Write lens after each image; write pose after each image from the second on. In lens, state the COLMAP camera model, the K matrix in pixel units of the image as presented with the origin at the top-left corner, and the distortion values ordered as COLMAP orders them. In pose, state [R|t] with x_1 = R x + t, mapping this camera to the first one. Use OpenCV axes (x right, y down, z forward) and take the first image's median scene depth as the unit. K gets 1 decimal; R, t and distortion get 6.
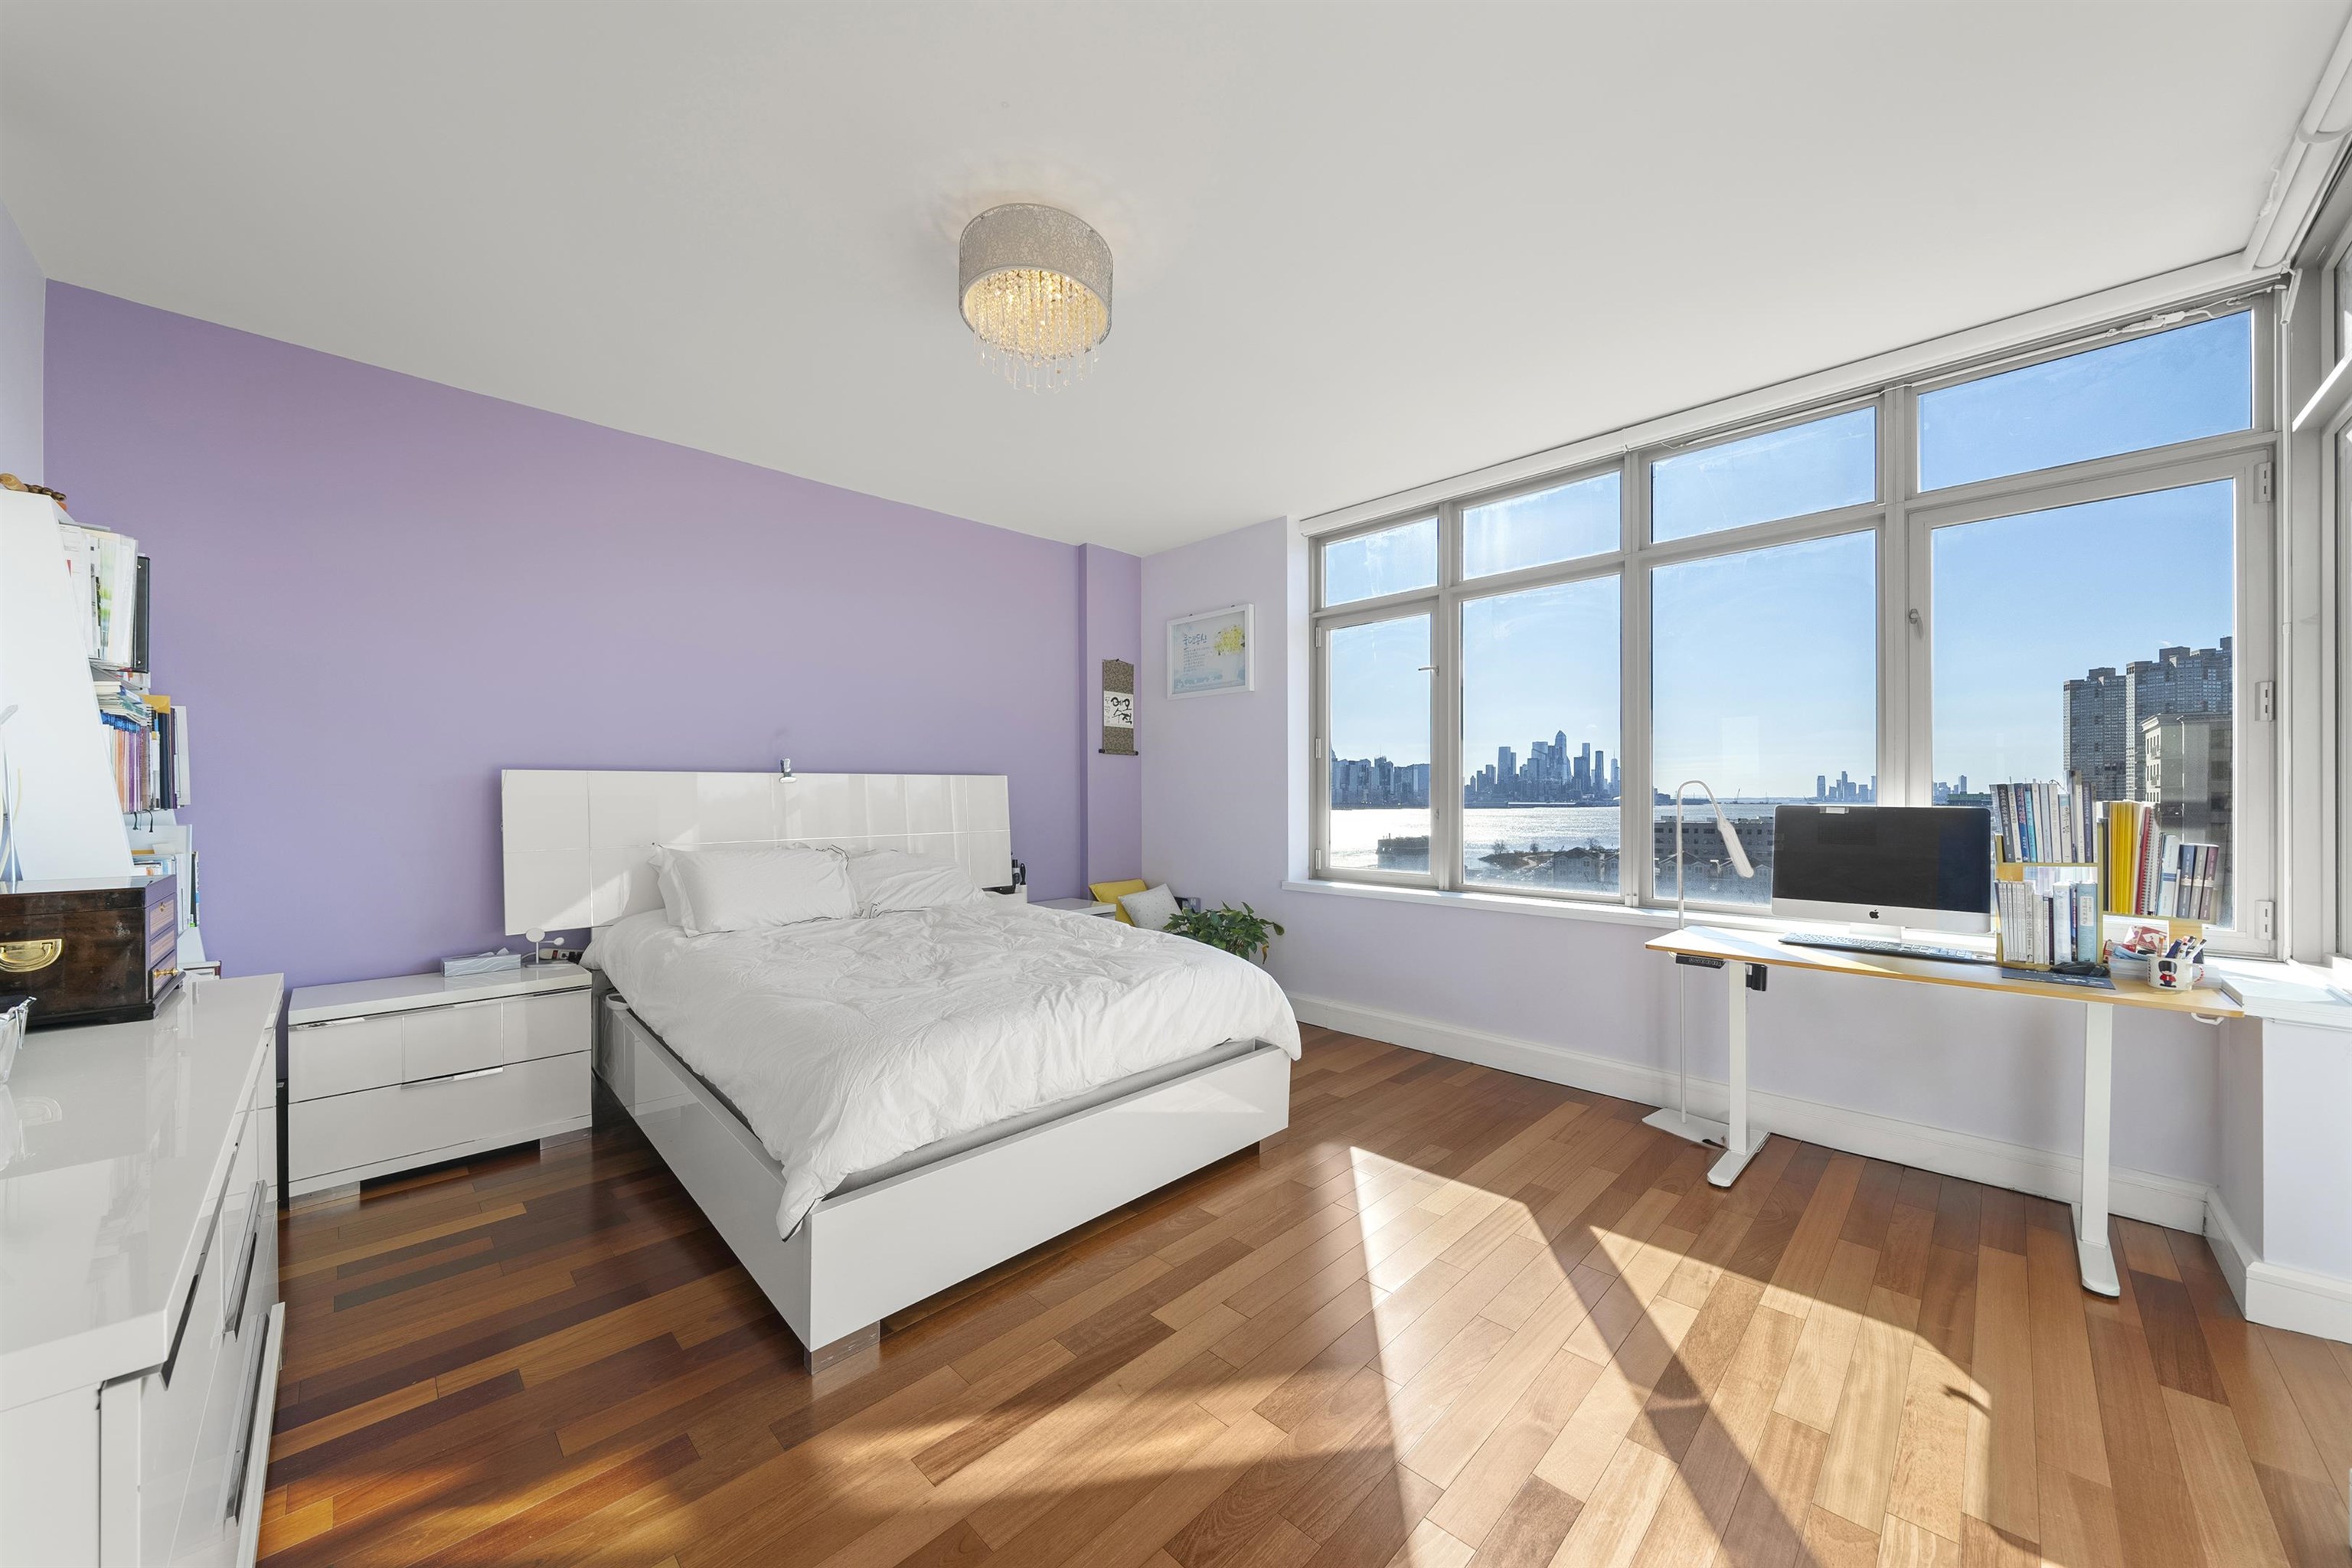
lens RADIAL K [[813.3, 0, 1178.3], [0, 813.3, 793.0], [0, 0, 1]] dist [-0.001308, -0.000285]
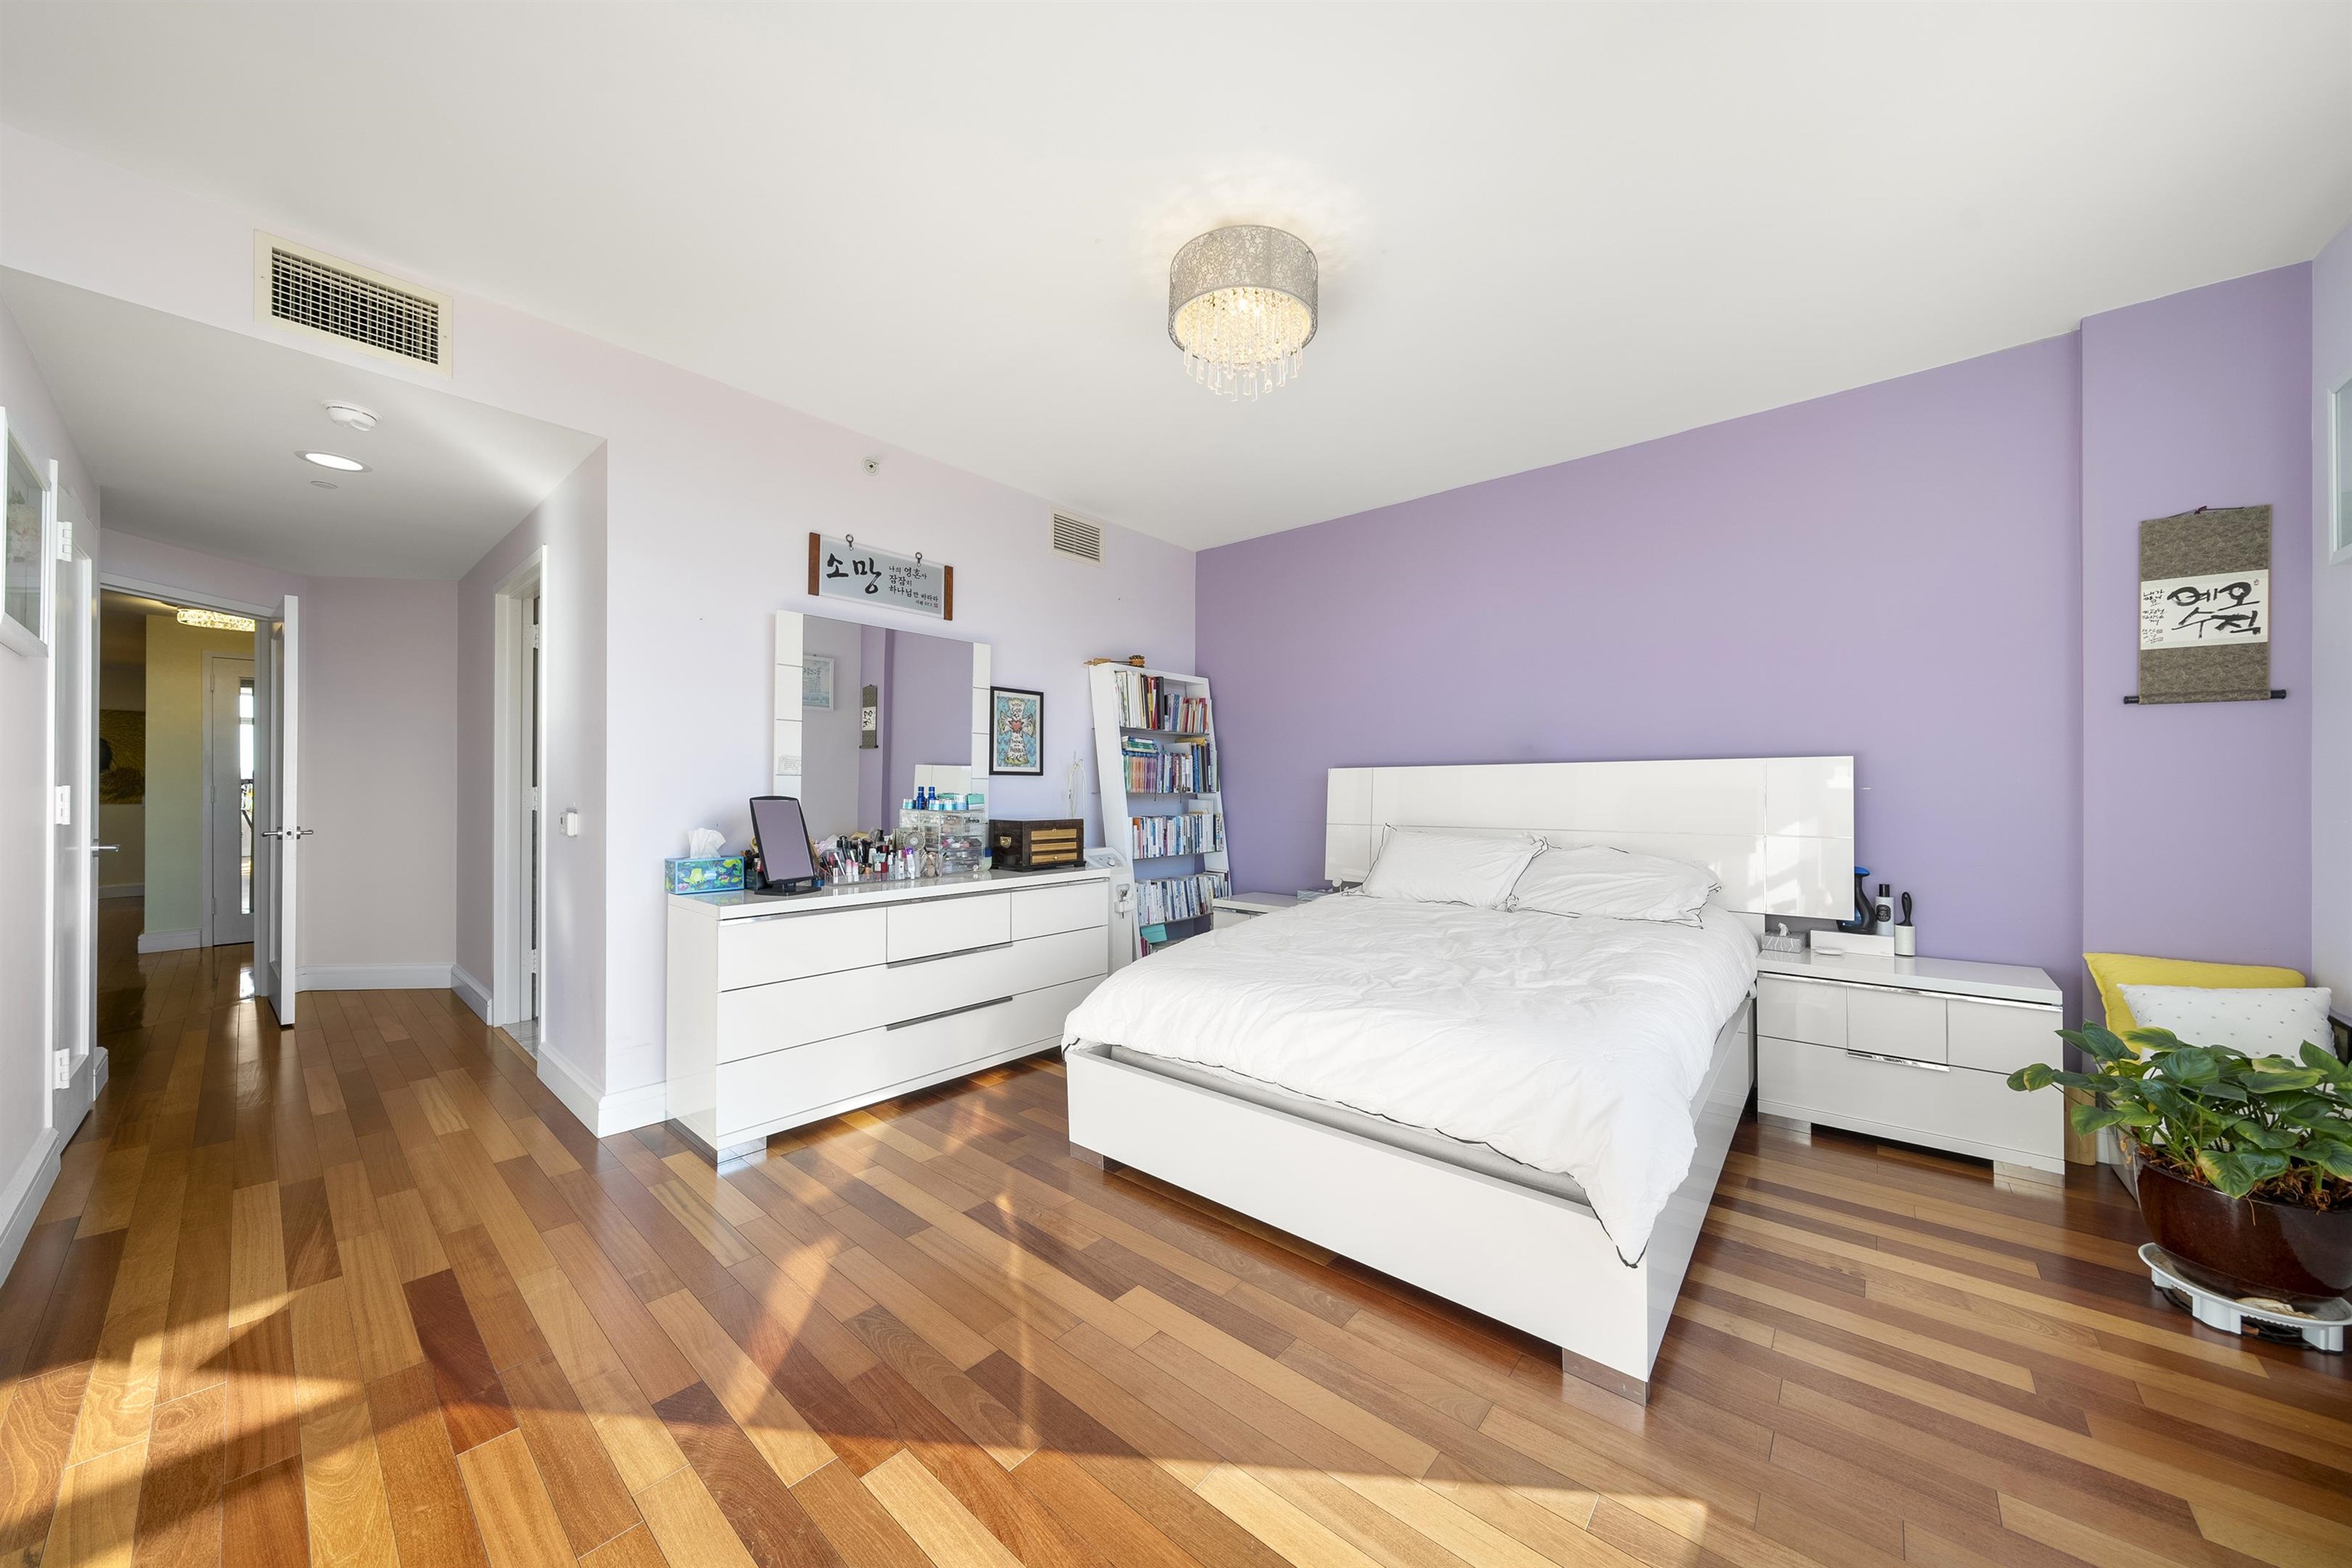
lens RADIAL K [[813.3, 0, 1178.3], [0, 813.3, 790.7], [0, 0, 1]] dist [-0.001308, -0.000285]
pose [[0.085584, 0.012423, -0.996254, 0.372583], [0.005436, 0.999902, 0.012935, -0.003931], [0.996316, -0.006523, 0.085508, 0.356313]]
